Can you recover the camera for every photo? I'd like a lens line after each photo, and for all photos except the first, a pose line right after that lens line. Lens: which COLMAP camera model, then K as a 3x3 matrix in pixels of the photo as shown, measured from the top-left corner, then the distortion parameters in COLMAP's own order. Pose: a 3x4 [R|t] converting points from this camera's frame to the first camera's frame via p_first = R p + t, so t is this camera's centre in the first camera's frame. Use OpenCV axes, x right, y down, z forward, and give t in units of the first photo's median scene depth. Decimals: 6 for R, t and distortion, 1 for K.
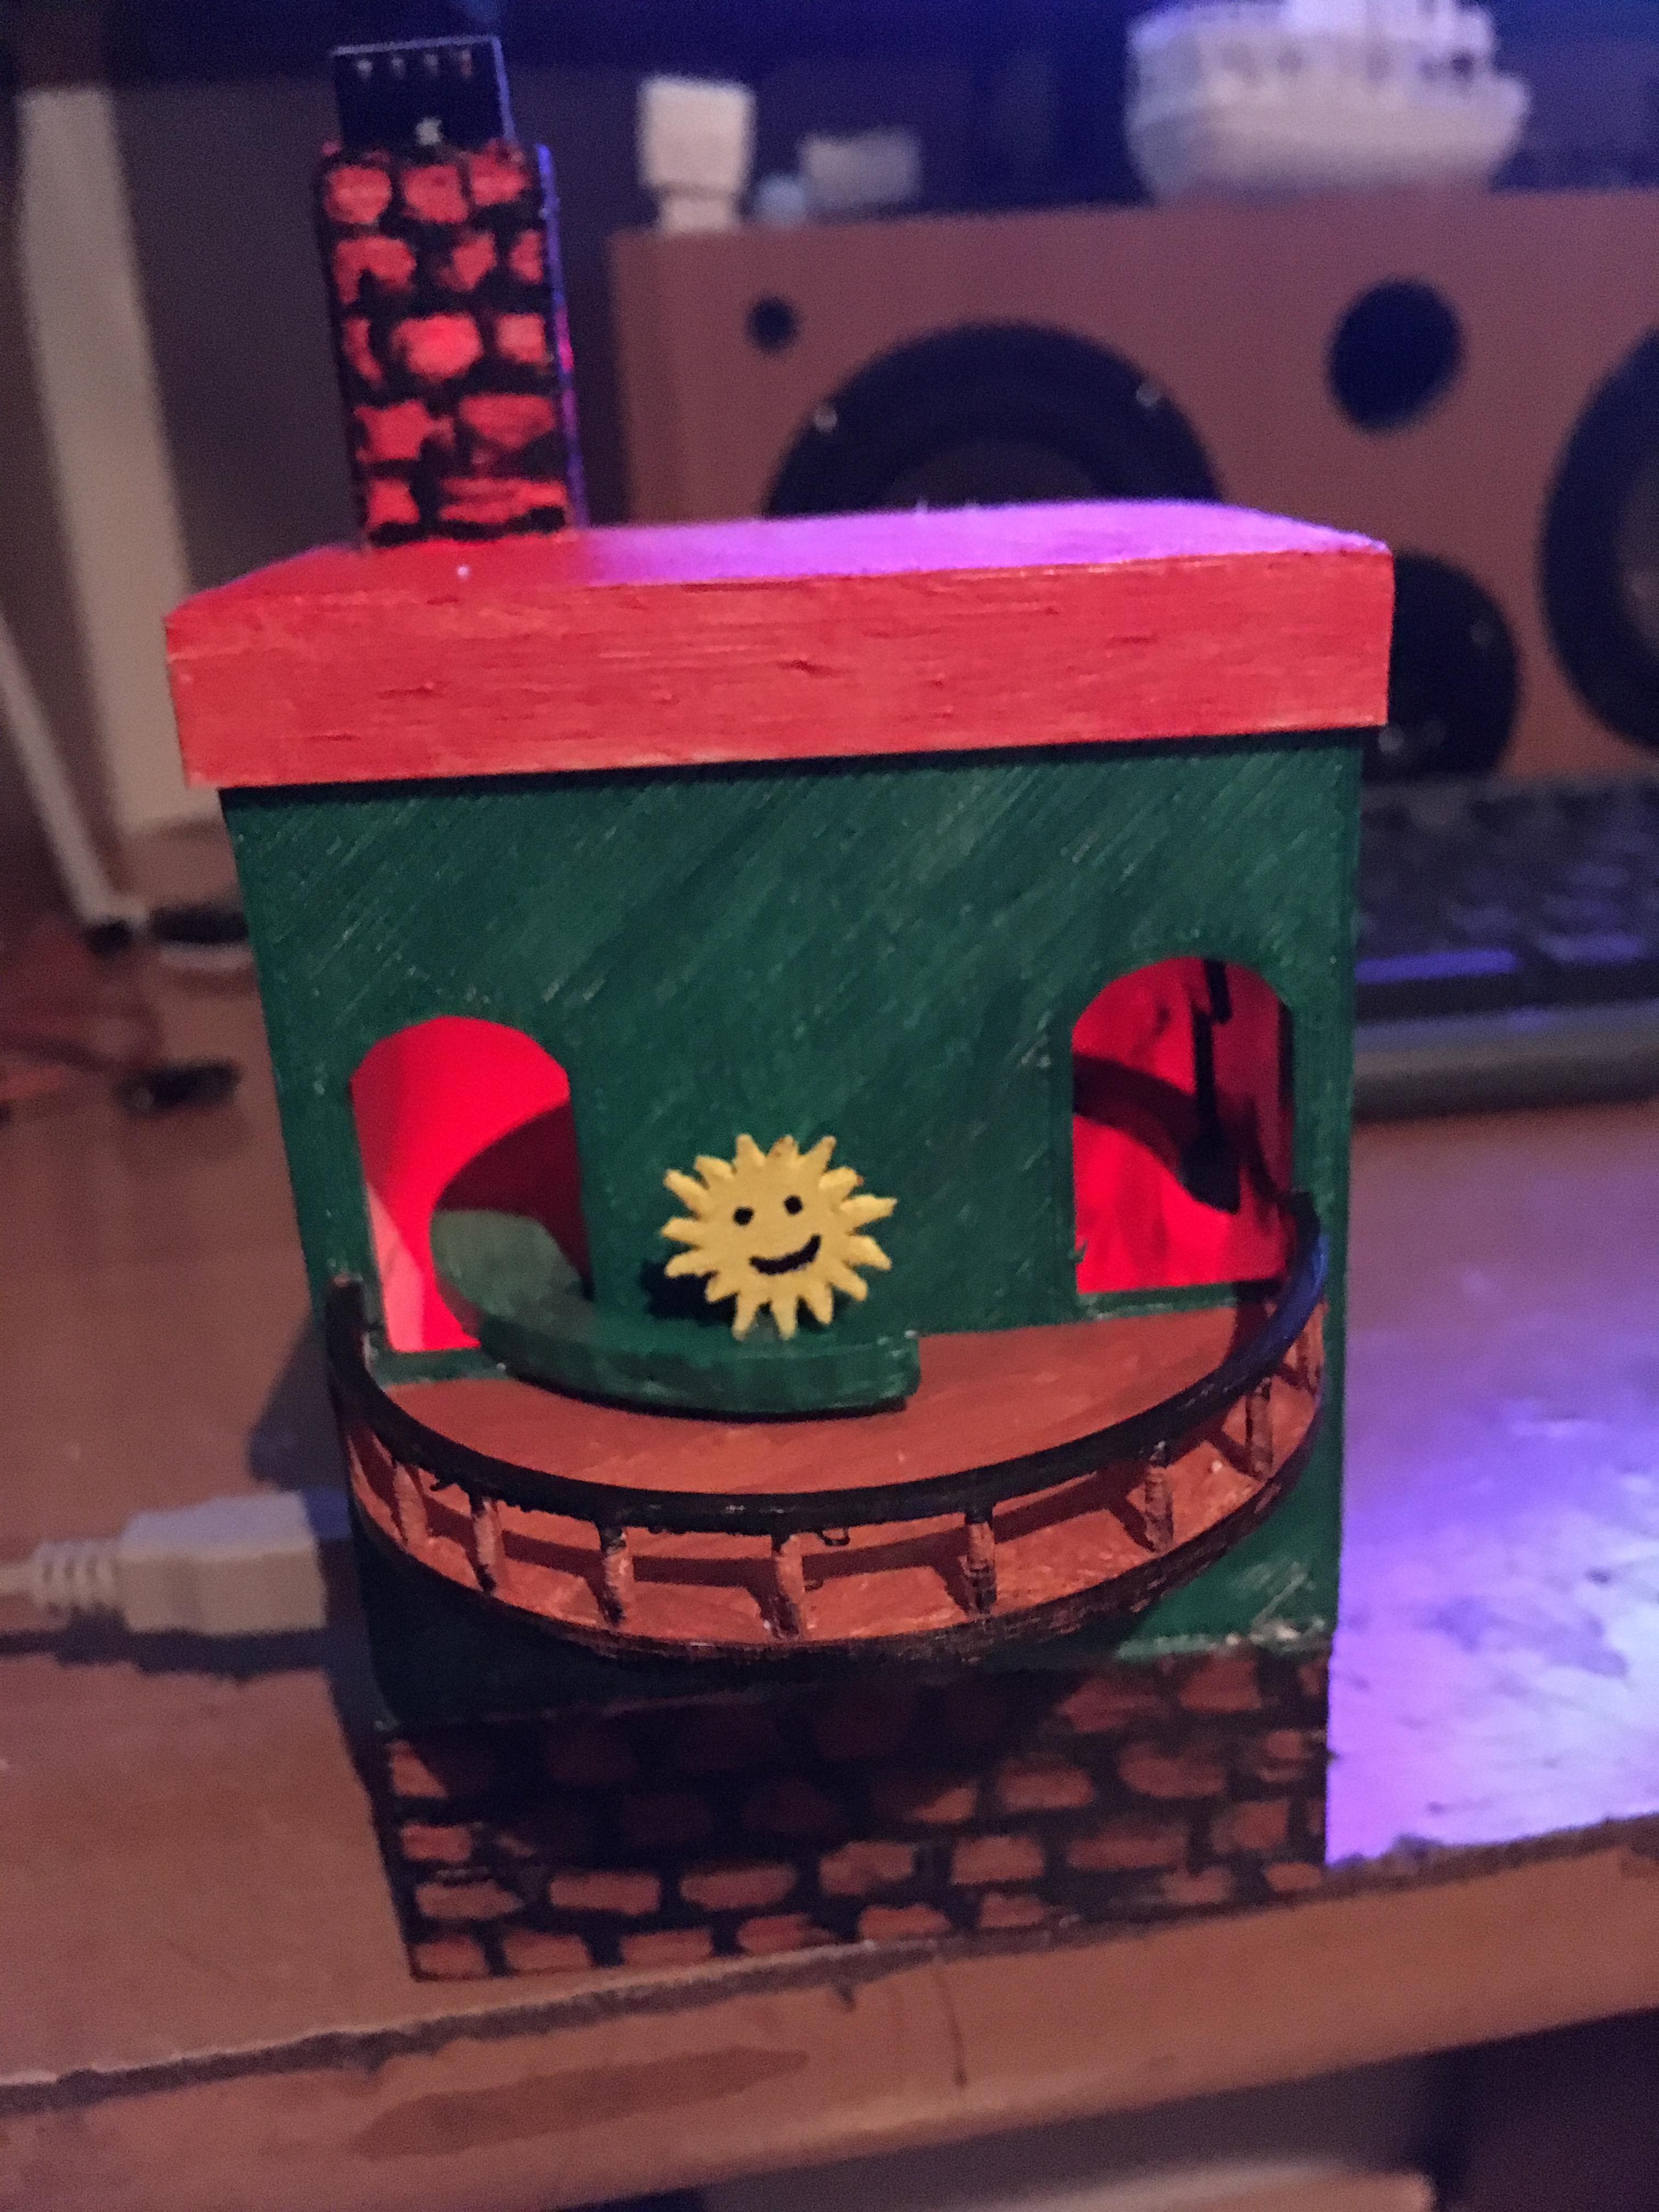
lens RADIAL K [[2029.5, 0, 814.2], [0, 2029.5, 1089.7], [0, 0, 1]] dist [0.005569, 0.000000]
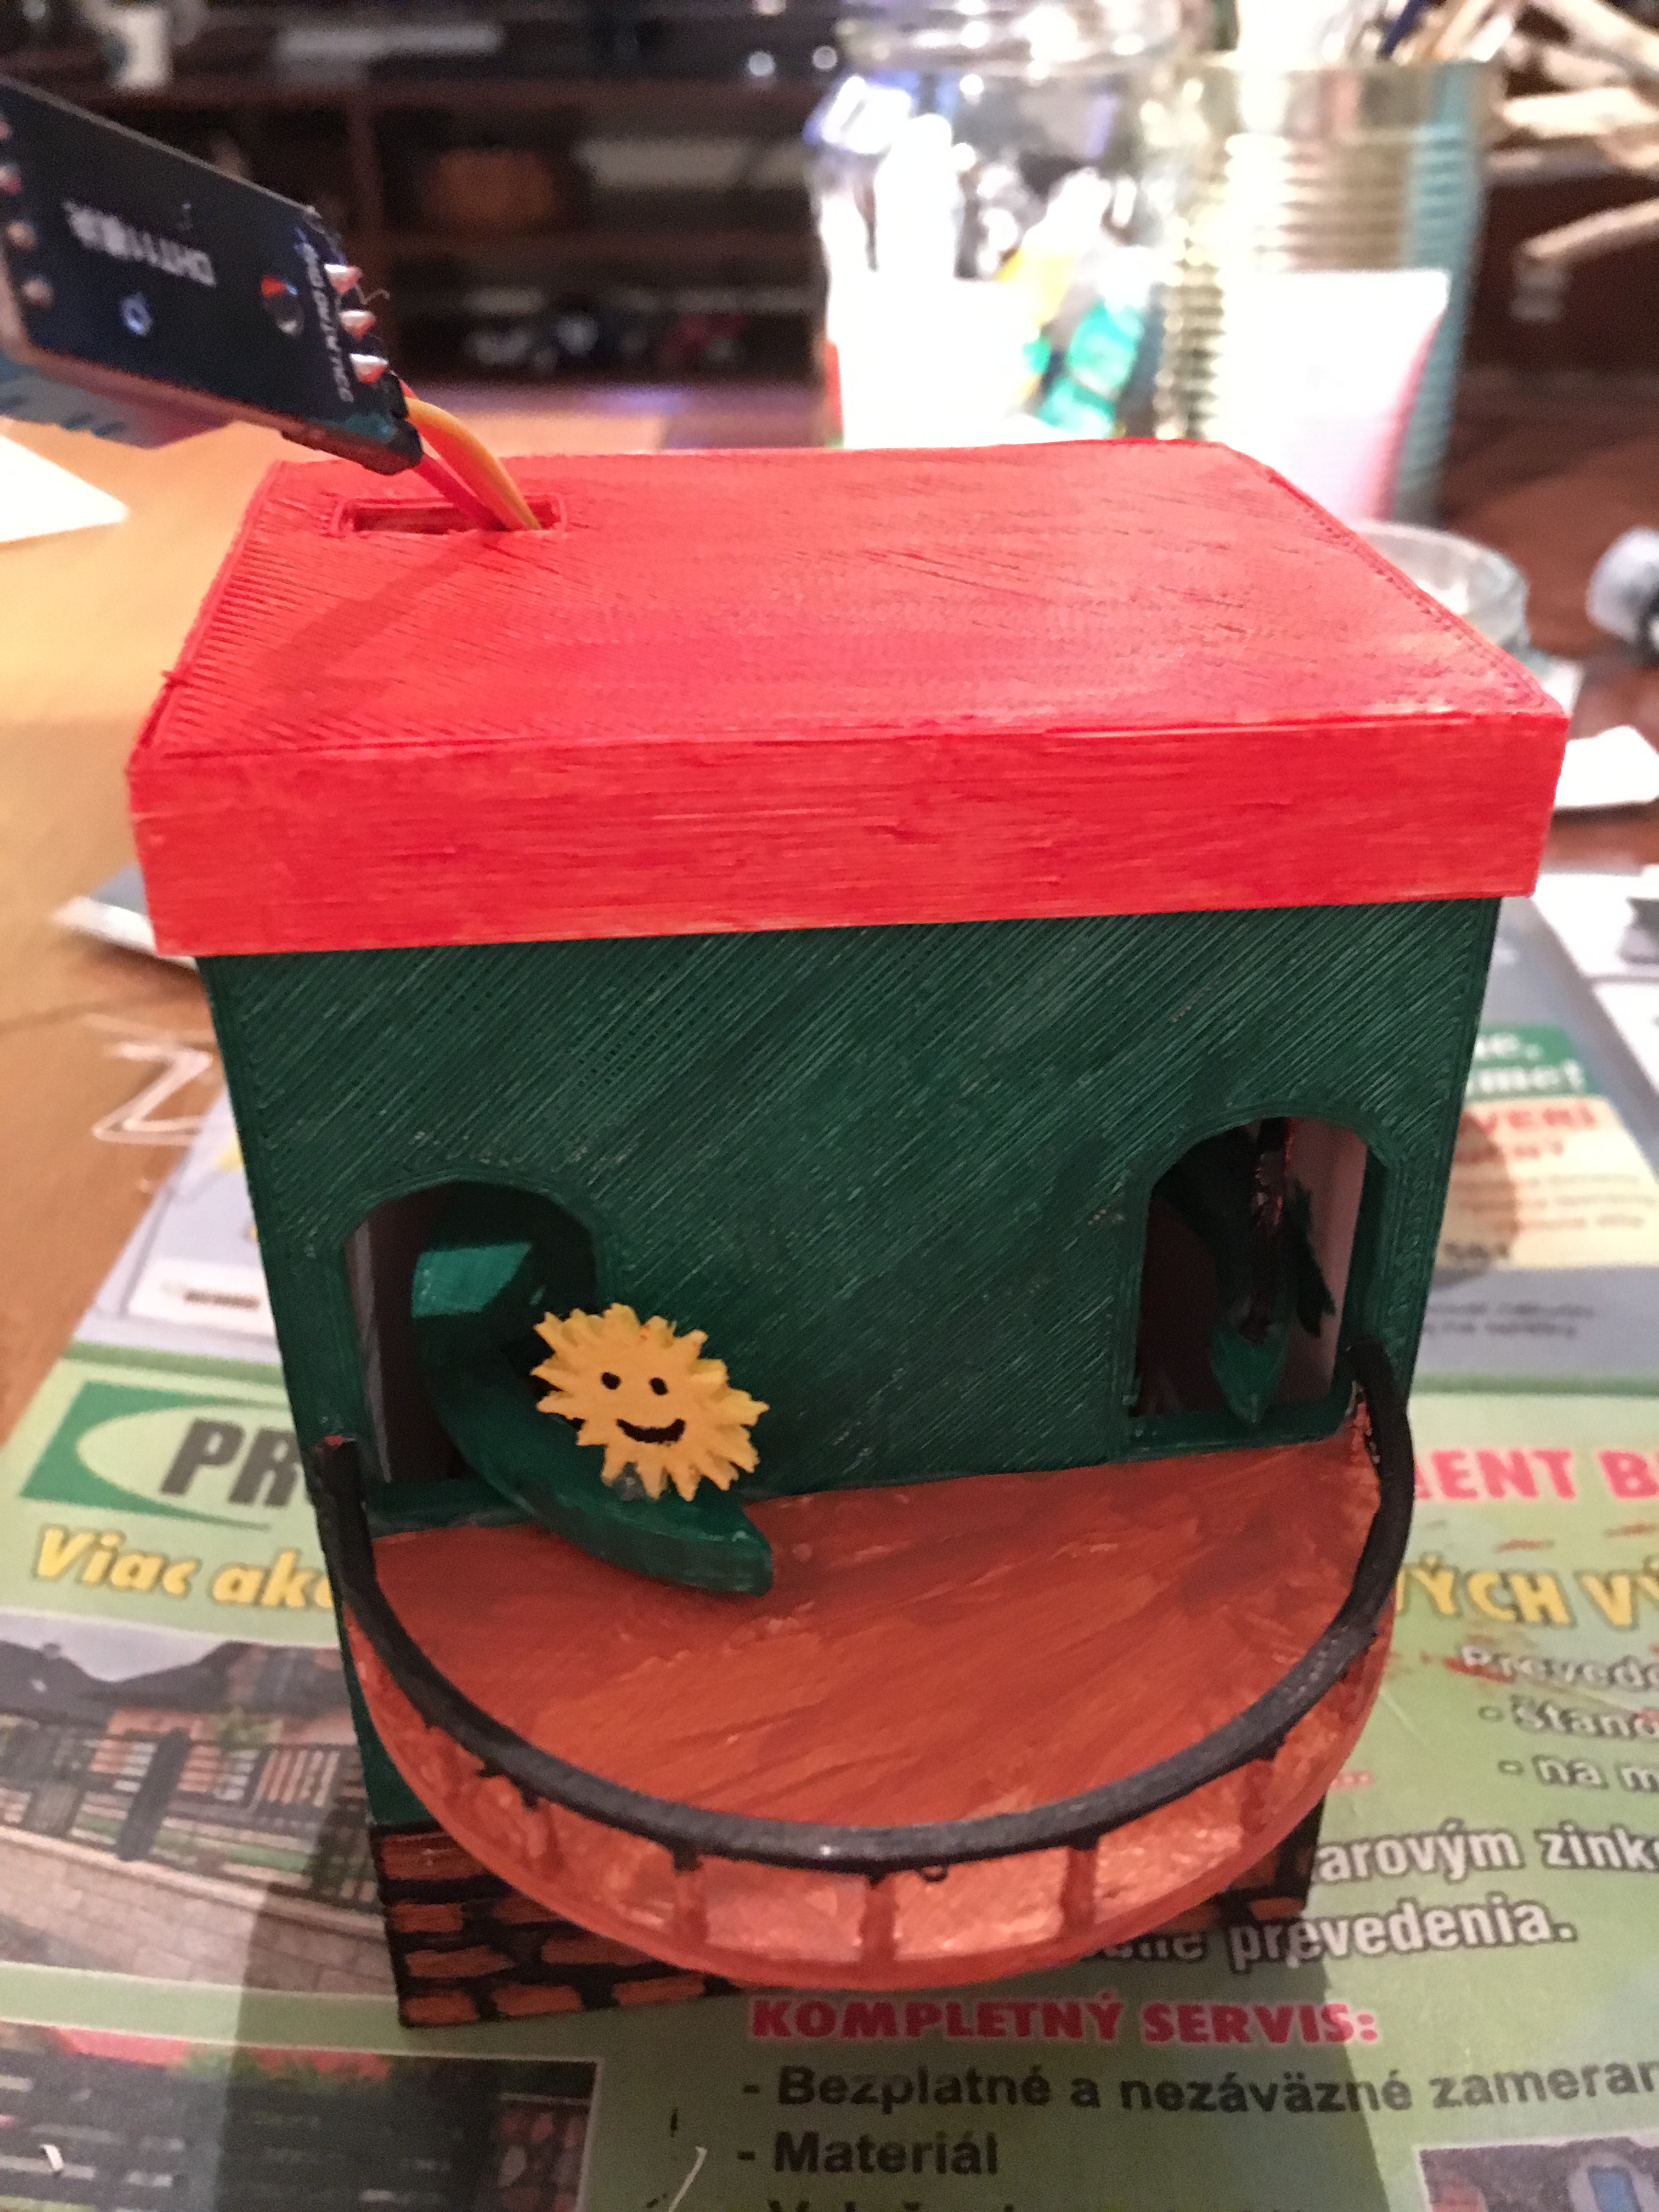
lens RADIAL K [[2029.5, 0, 806.9], [0, 2029.5, 1070.9], [0, 0, 1]] dist [0.005569, 0.000000]
pose [[0.996203, 0.008475, 0.086646, -0.106946], [-0.026194, 0.978313, 0.205467, -0.266250], [-0.083026, -0.206956, 0.974821, 0.138632]]
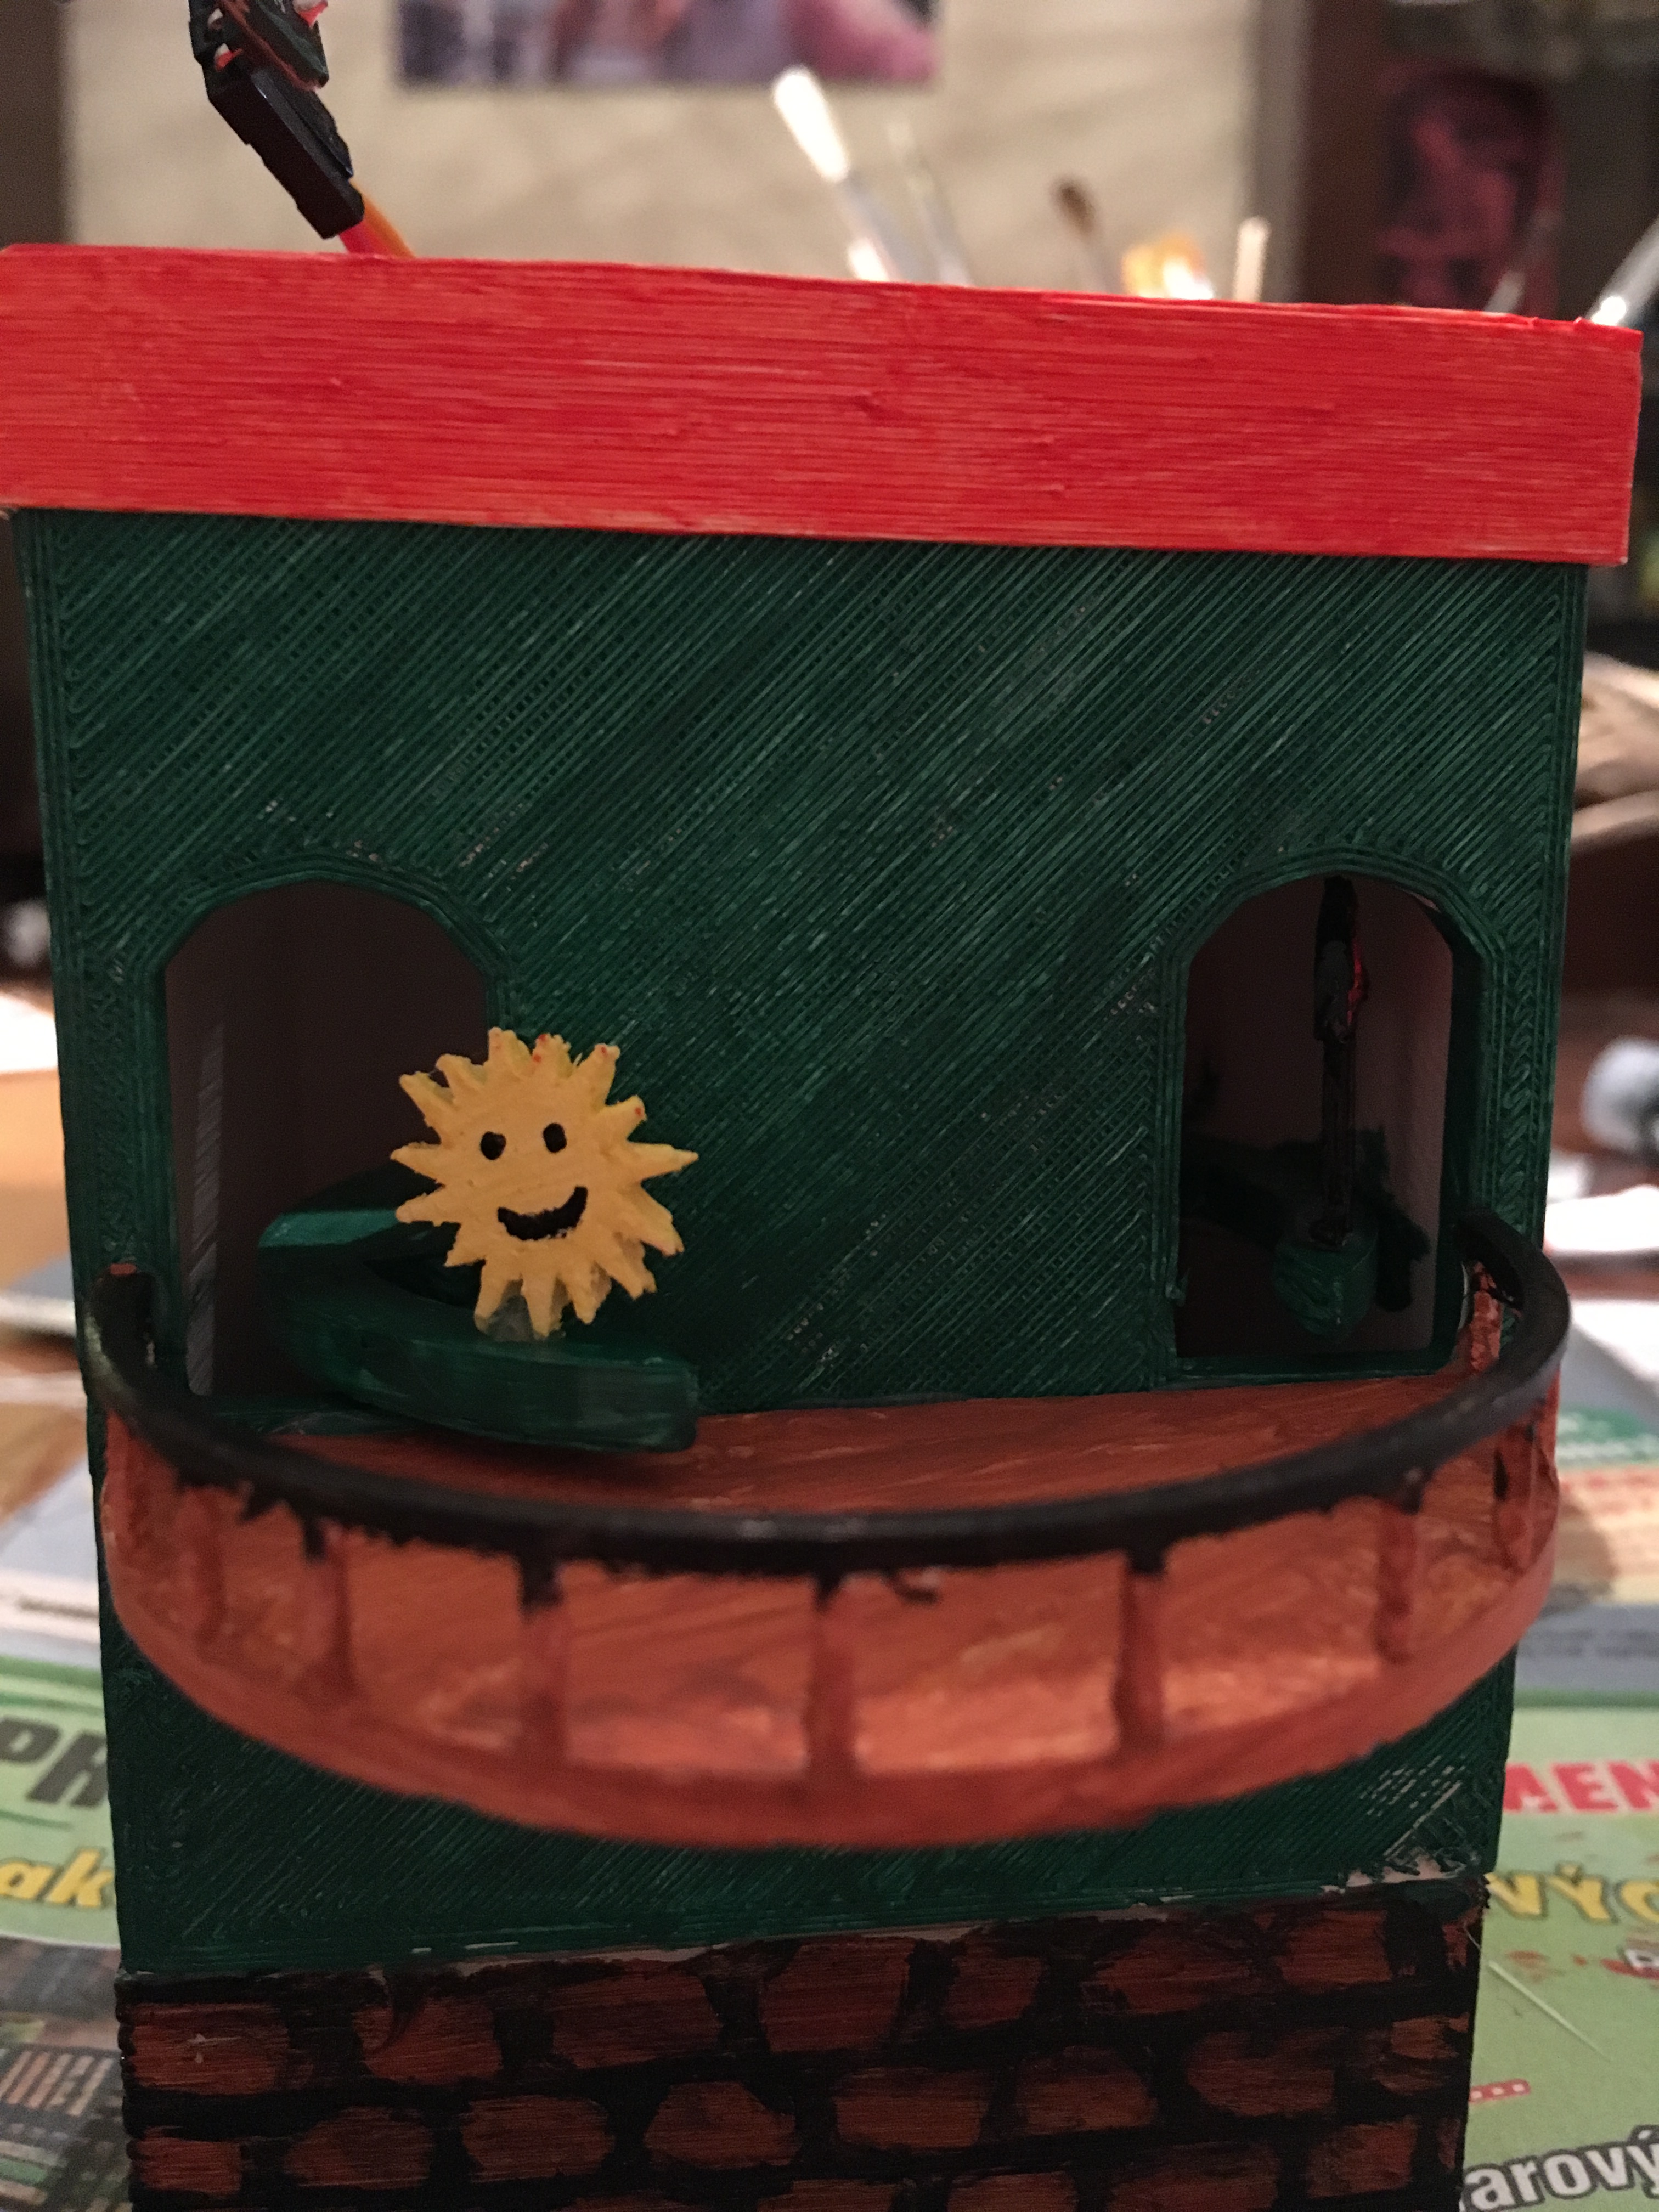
lens RADIAL K [[2029.5, 0, 823.4], [0, 2029.5, 1102.1], [0, 0, 1]] dist [0.005569, 0.000000]
pose [[0.994838, 0.055937, 0.084672, -0.062529], [-0.041572, 0.985783, -0.162800, 0.143671], [-0.092574, 0.158440, 0.983019, 0.309560]]
